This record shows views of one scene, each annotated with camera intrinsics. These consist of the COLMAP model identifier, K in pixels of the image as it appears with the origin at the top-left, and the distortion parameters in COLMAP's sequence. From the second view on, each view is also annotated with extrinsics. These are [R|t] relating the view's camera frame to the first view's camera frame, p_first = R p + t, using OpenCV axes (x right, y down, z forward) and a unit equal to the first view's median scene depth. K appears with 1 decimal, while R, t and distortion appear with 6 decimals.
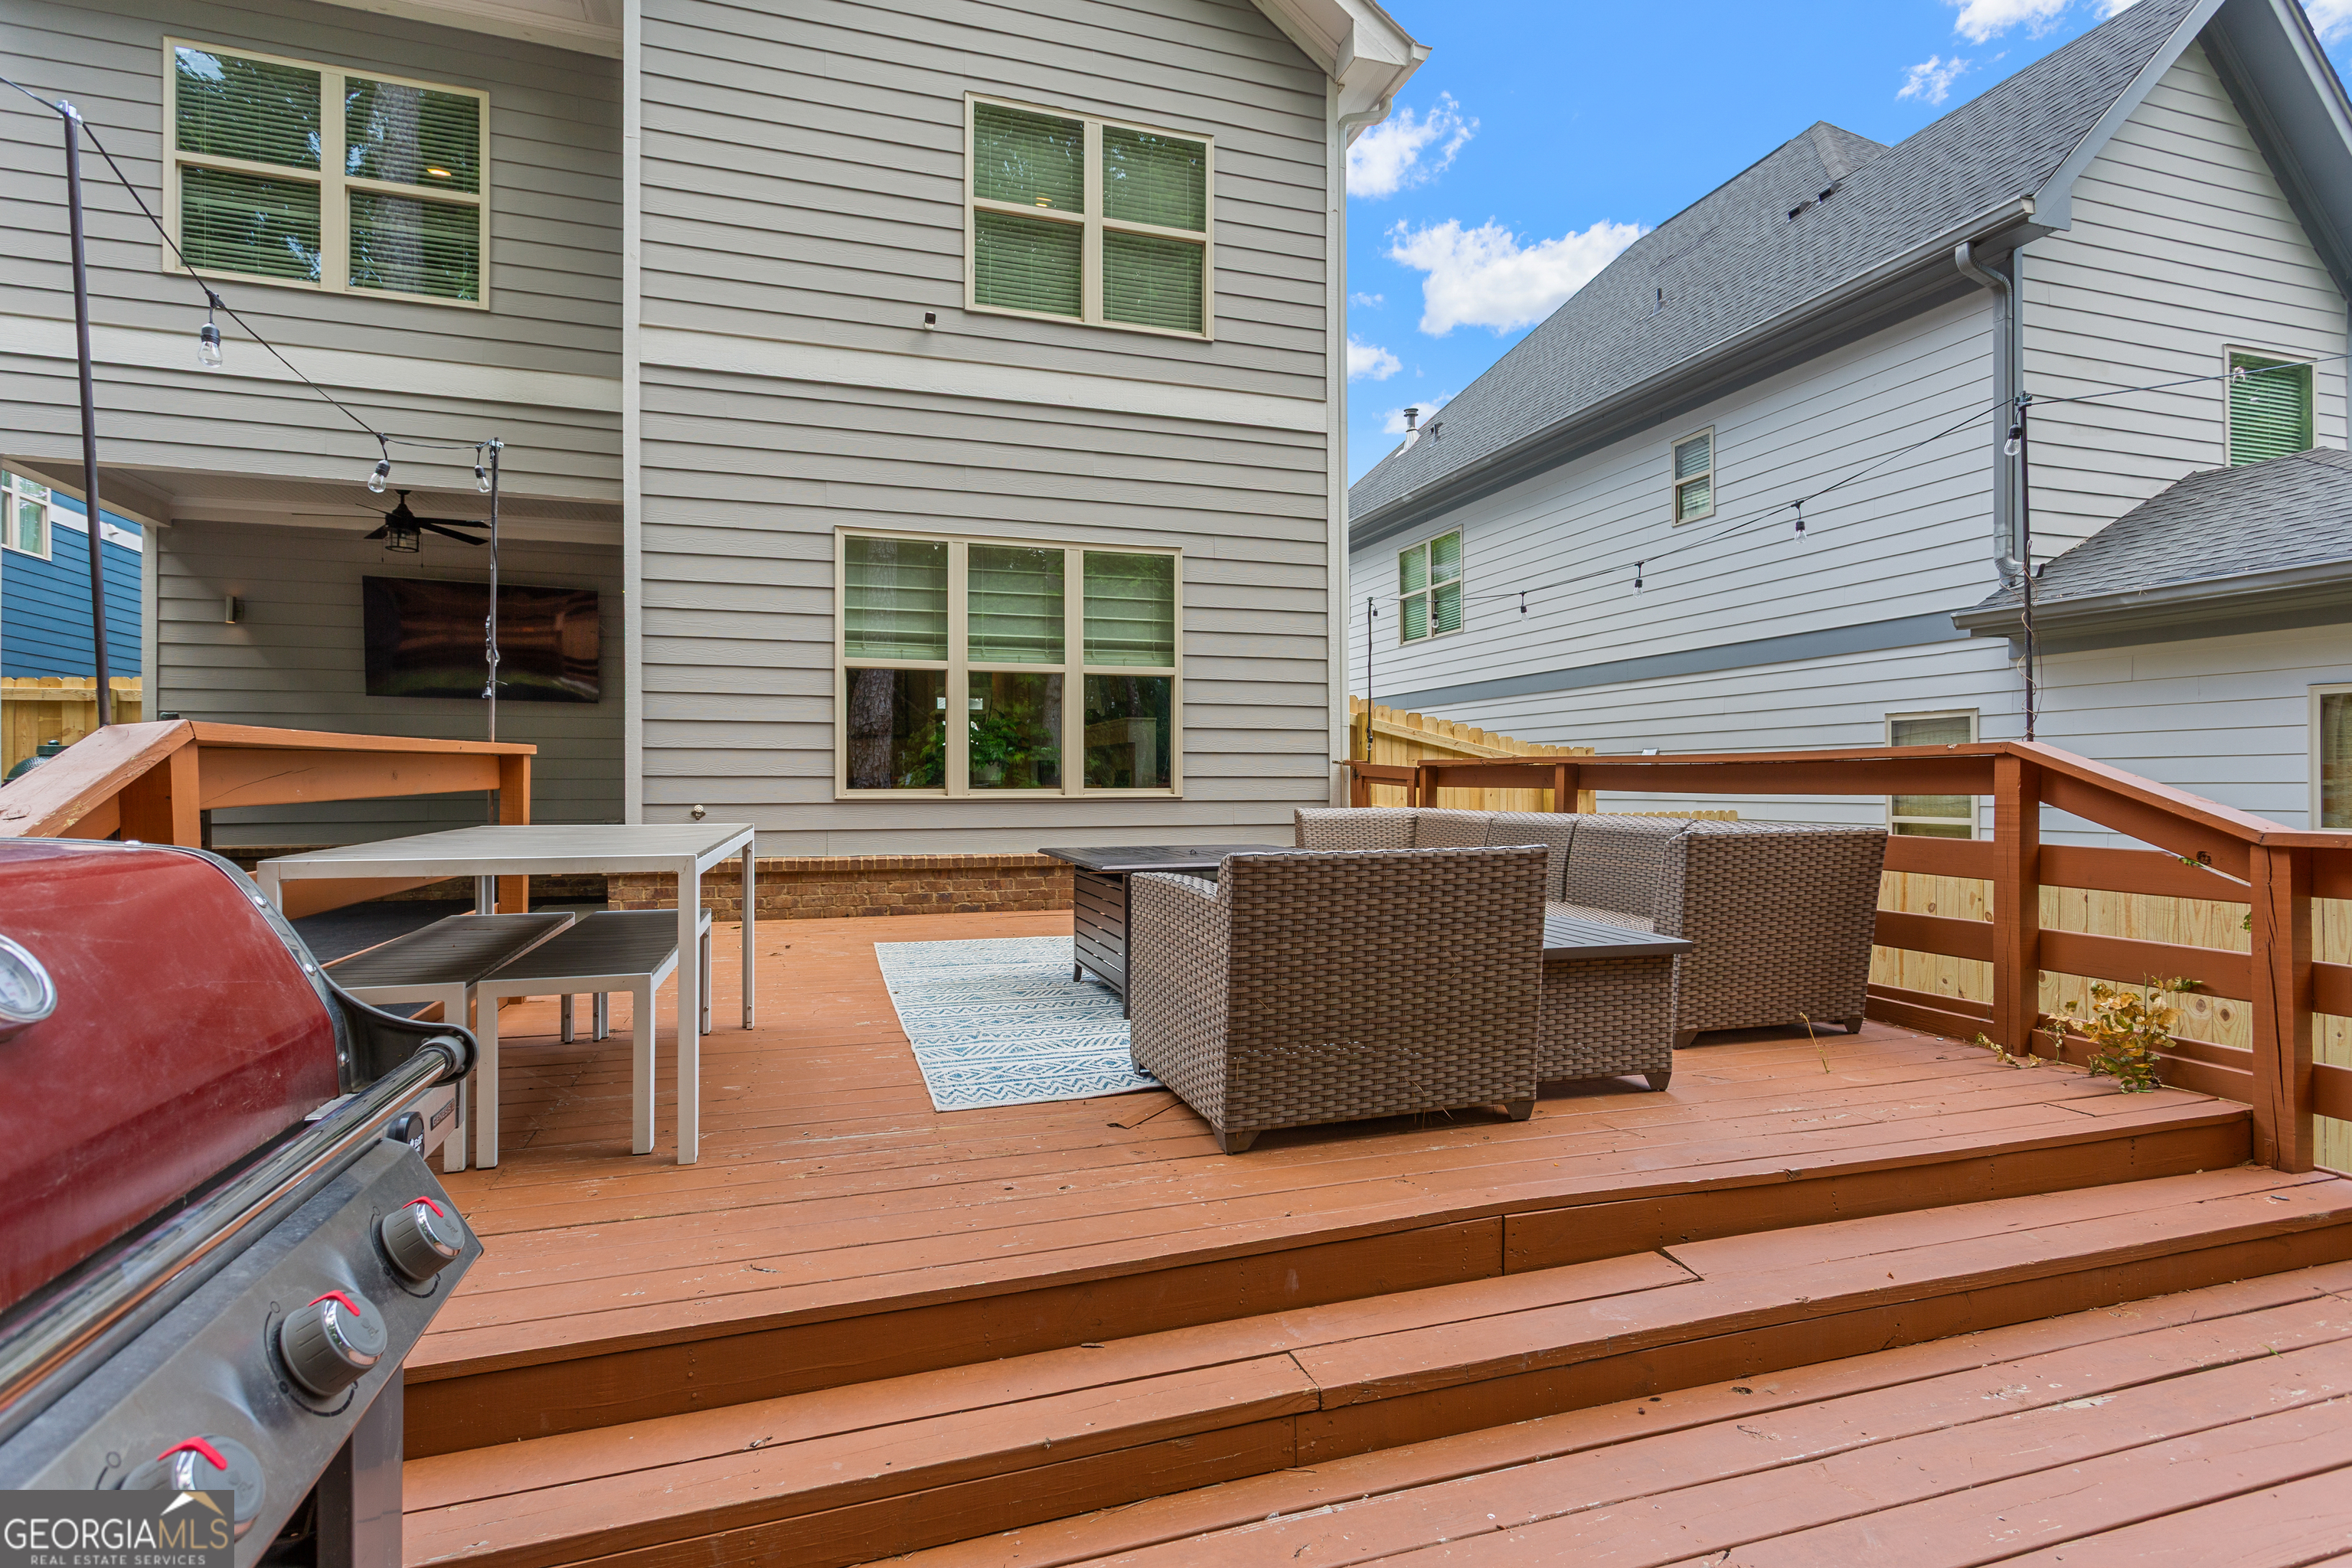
lens RADIAL K [[1117.6, 0, 1169.1], [0, 1117.6, 780.0], [0, 0, 1]] dist [0.002442, -0.000242]
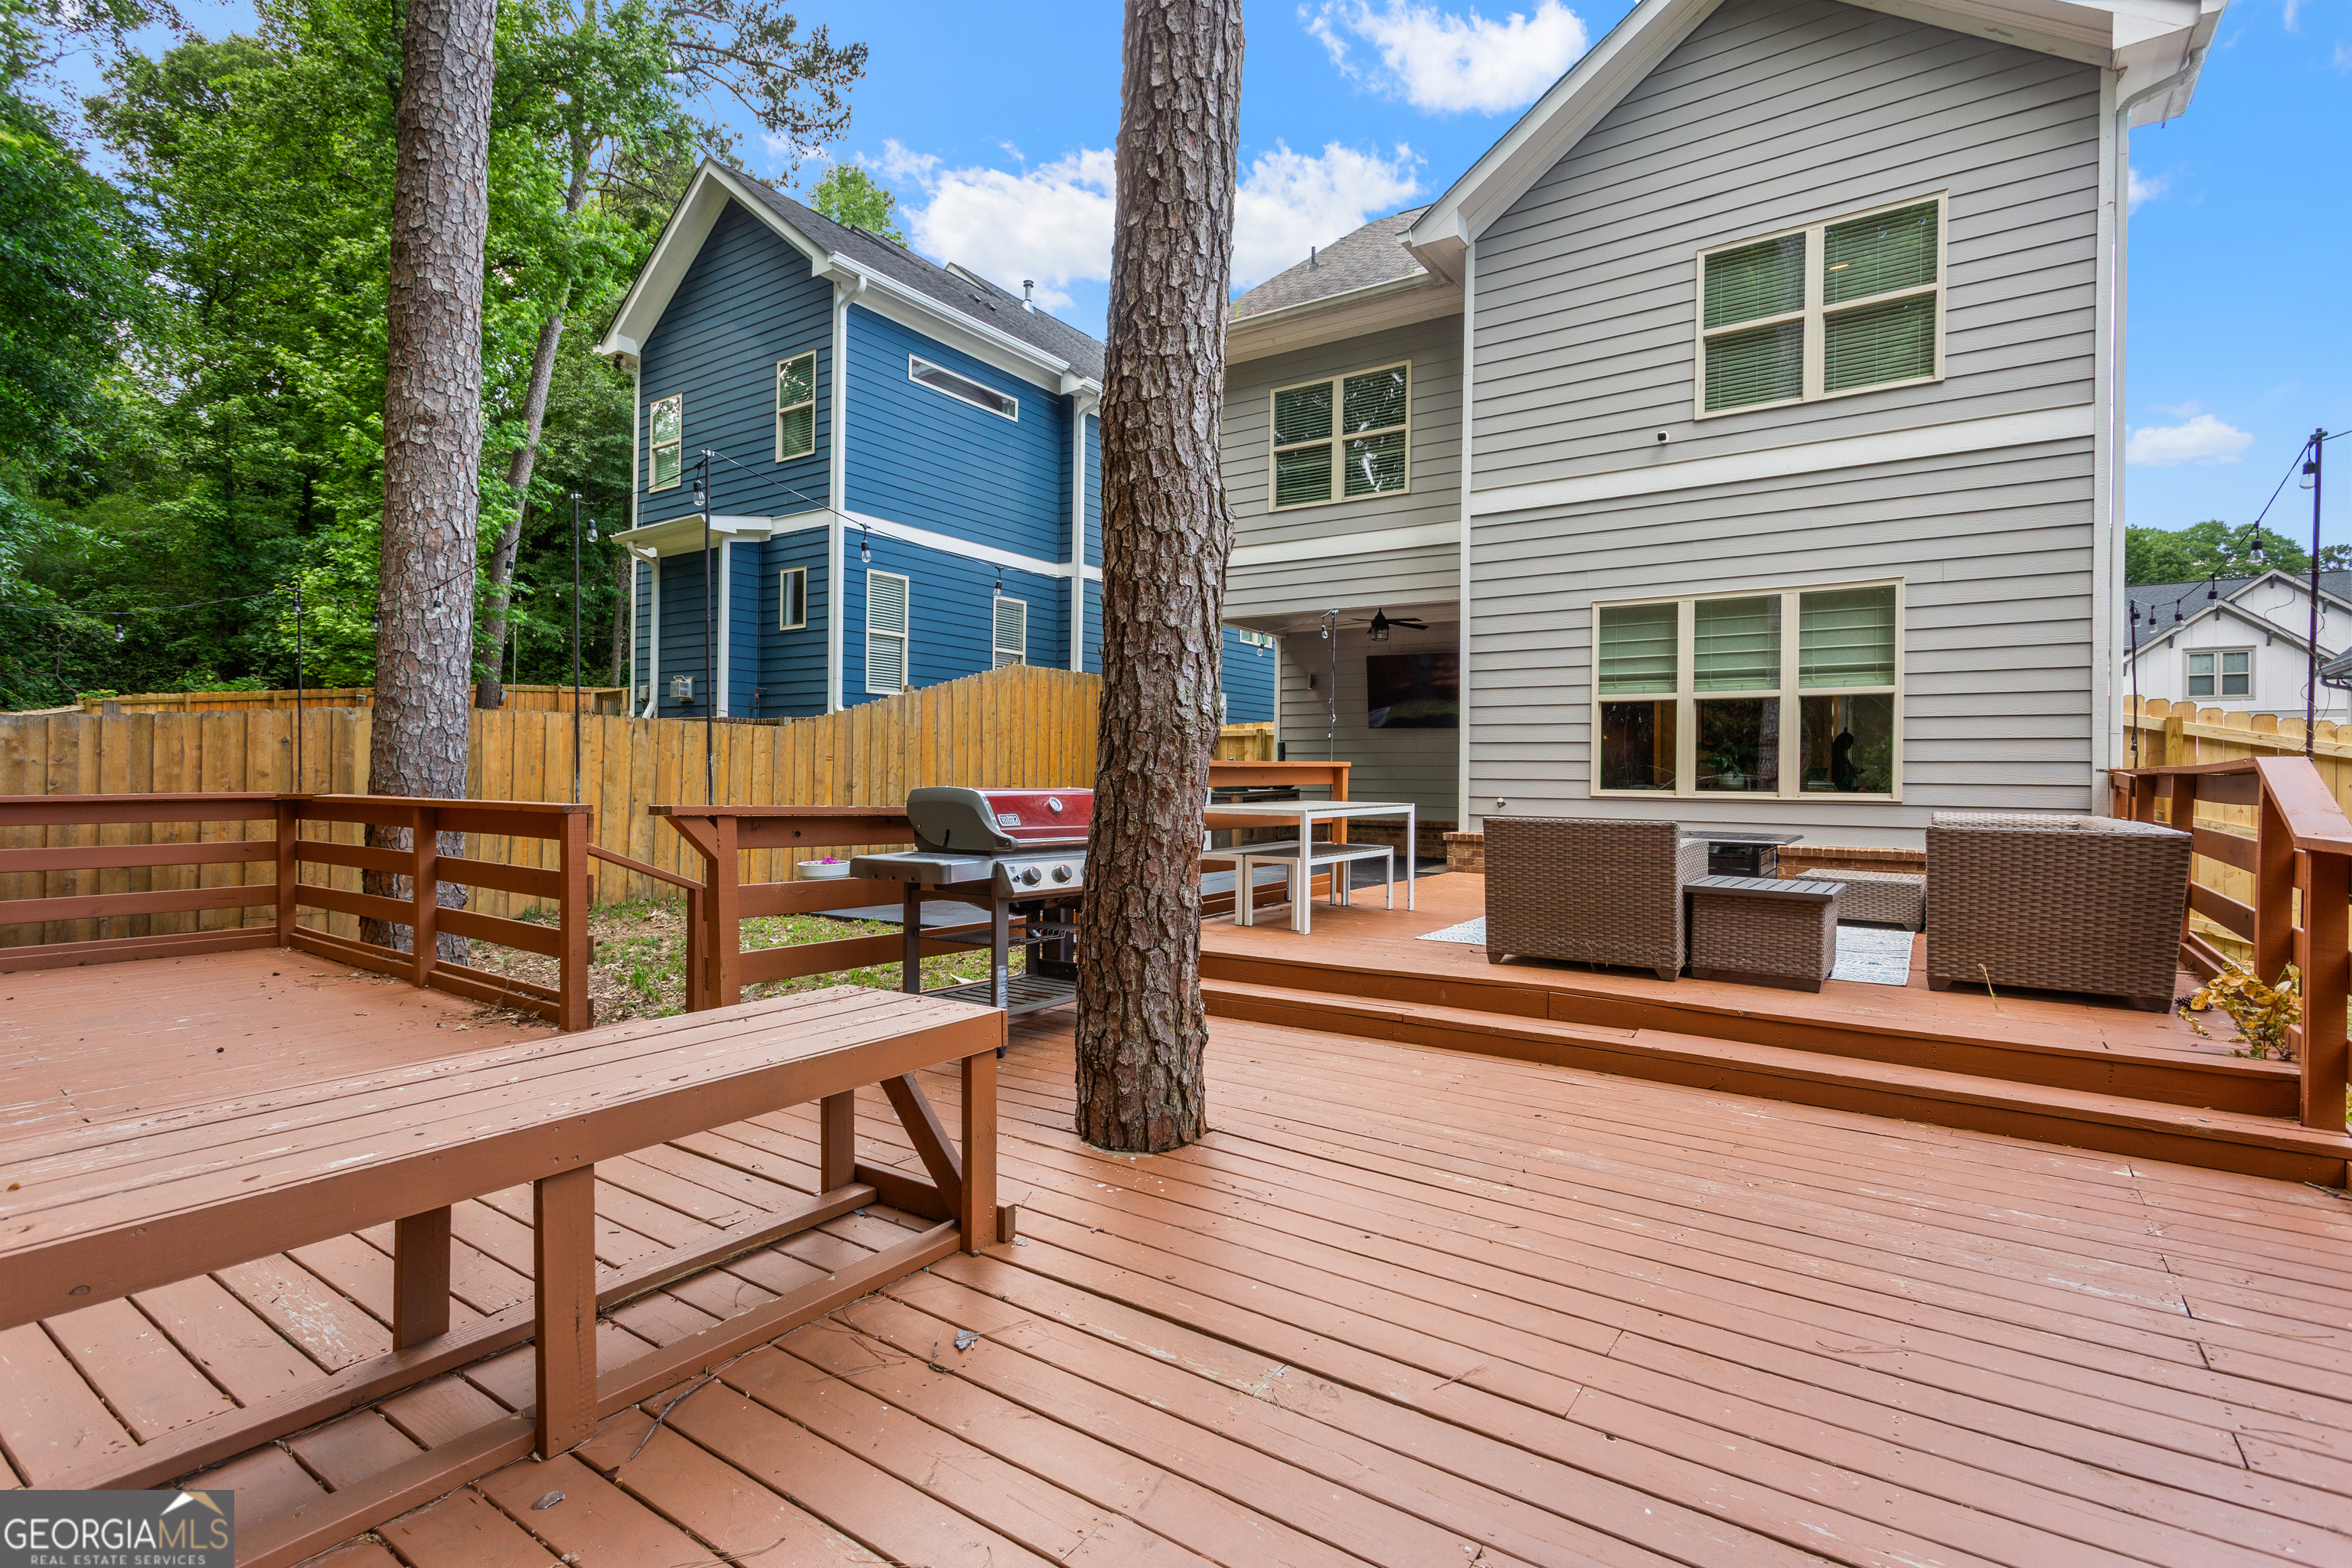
lens RADIAL K [[1117.6, 0, 1169.1], [0, 1117.6, 780.0], [0, 0, 1]] dist [0.002442, -0.000242]
pose [[0.603863, 0.009392, -0.797033, 0.472846], [-0.011509, 0.999929, 0.003064, -0.001359], [0.797005, 0.007323, 0.603928, -0.255522]]
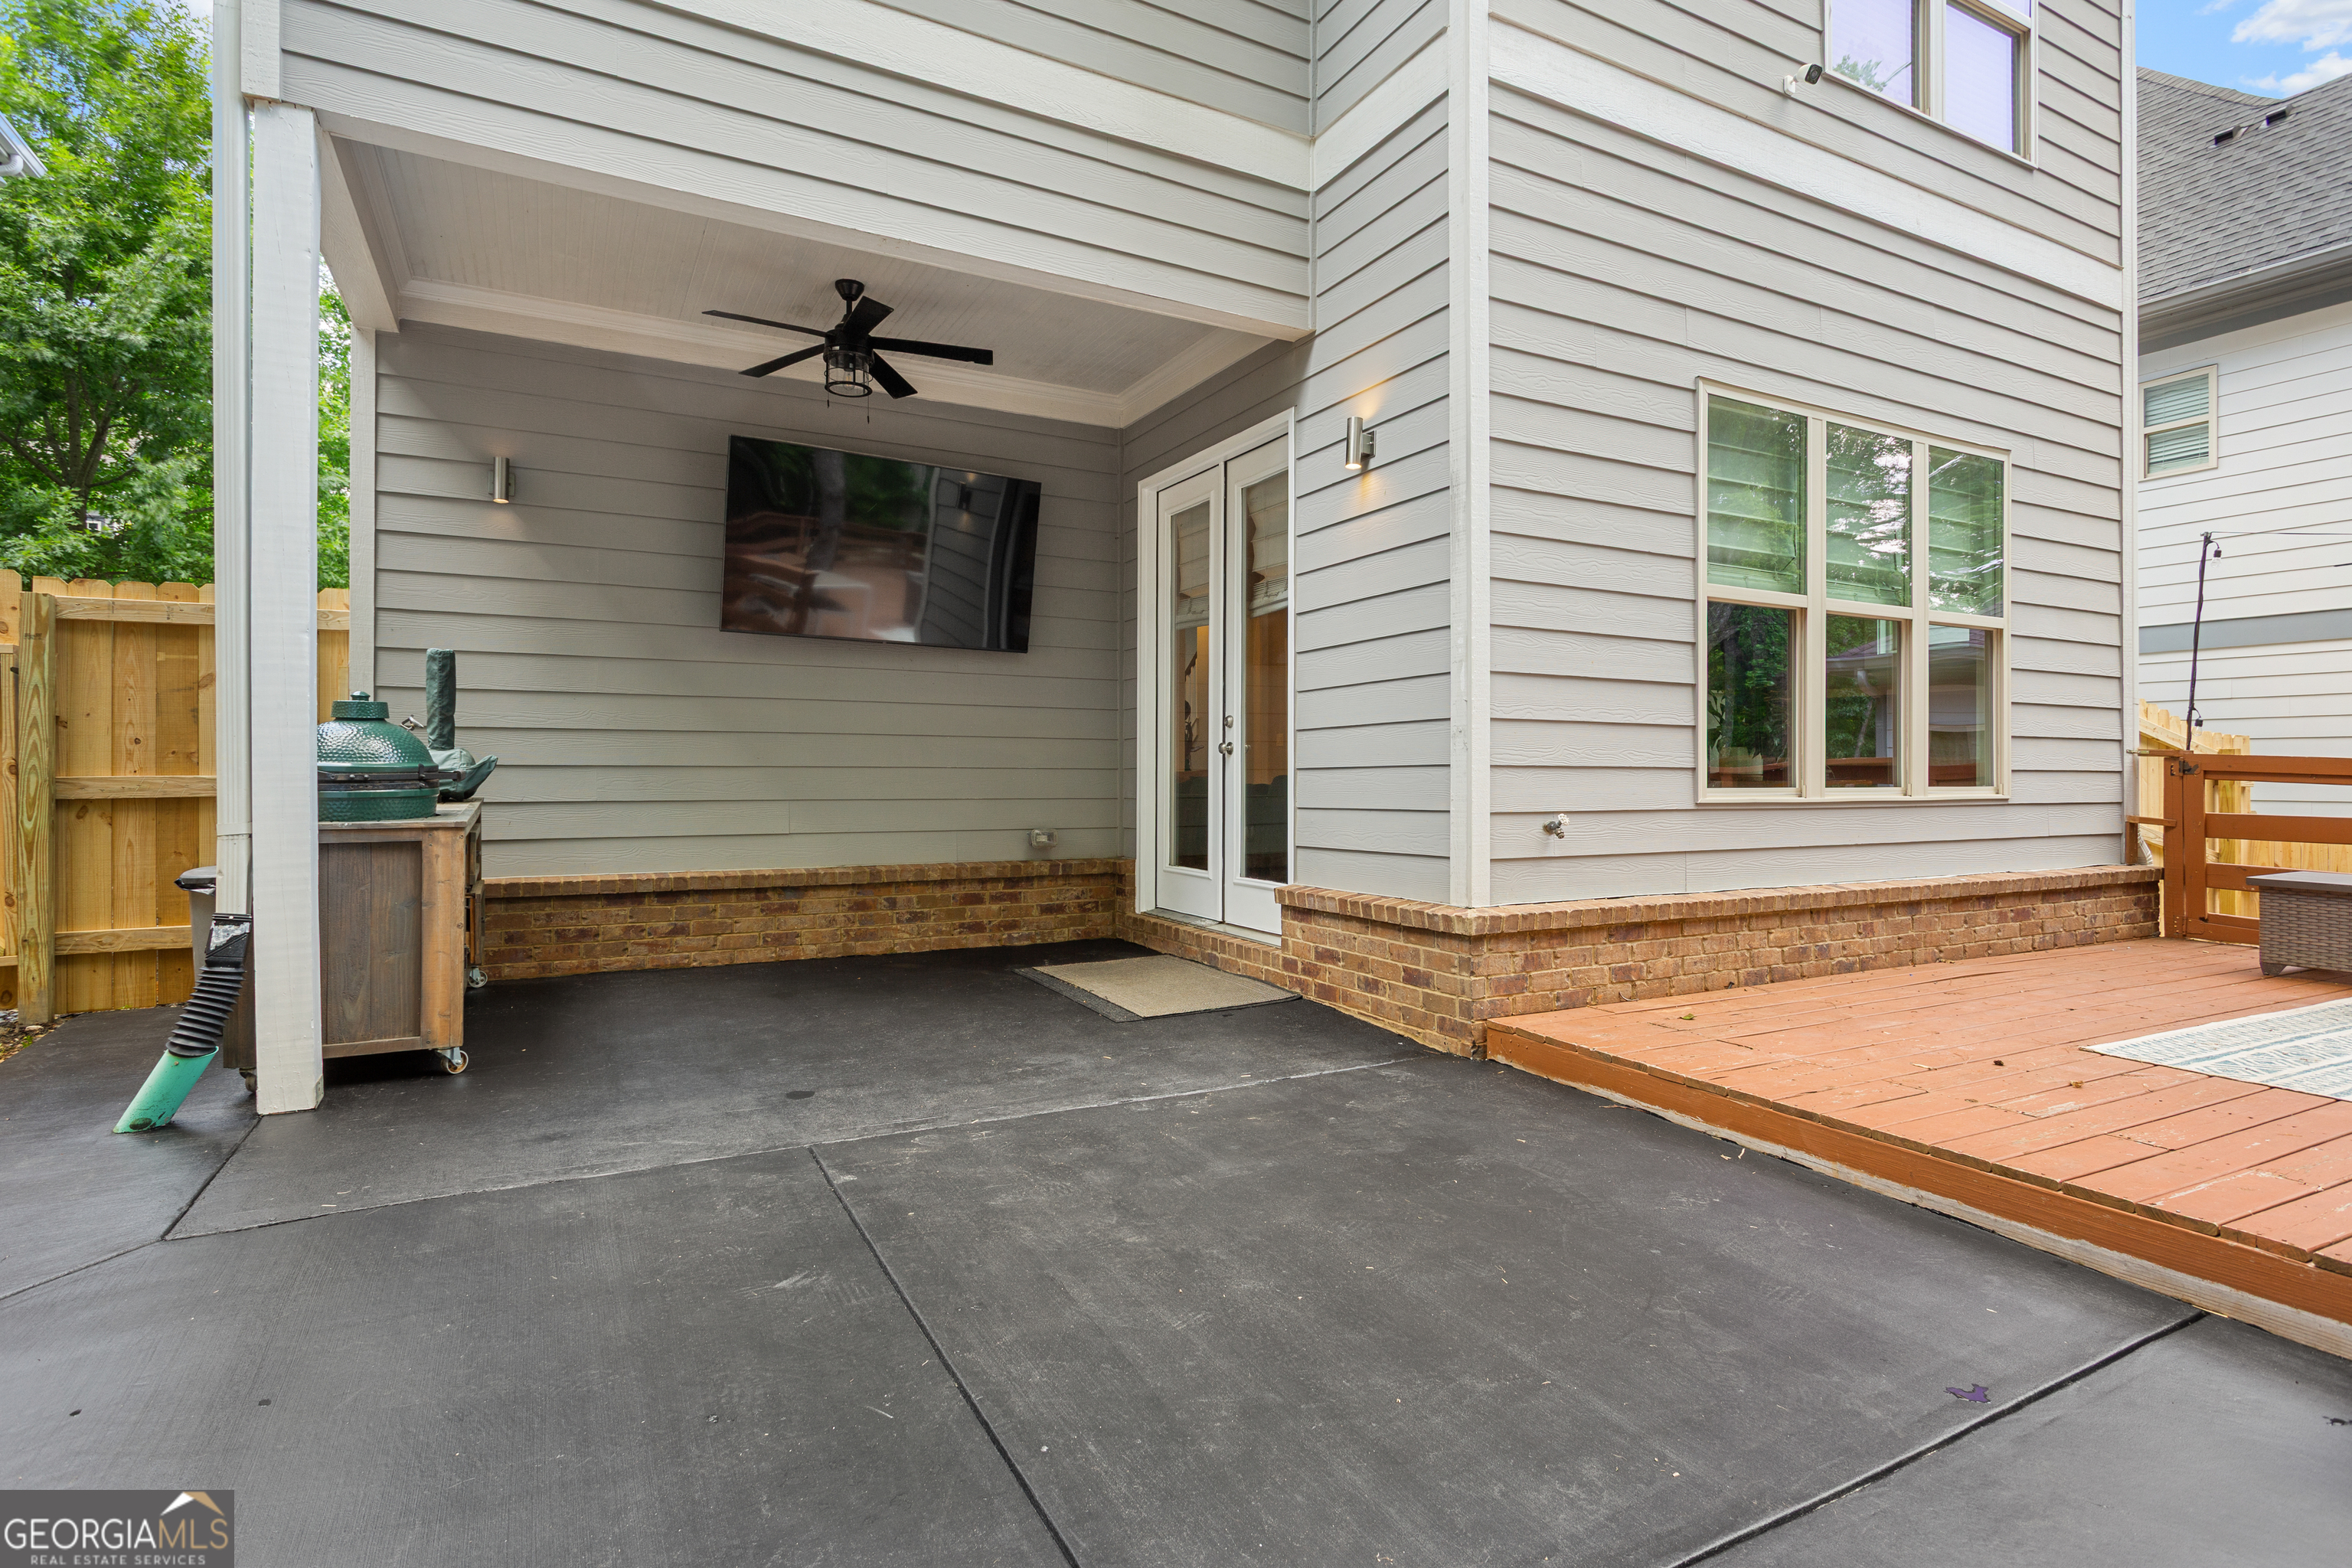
lens RADIAL K [[1169.3, 0, 1172.5], [0, 1169.3, 763.4], [0, 0, 1]] dist [-0.004263, 0.000344]
pose [[0.984917, 0.006206, 0.172916, -0.668895], [-0.005387, 0.999972, -0.005204, -0.000620], [-0.172943, 0.004194, 0.984923, 0.370533]]
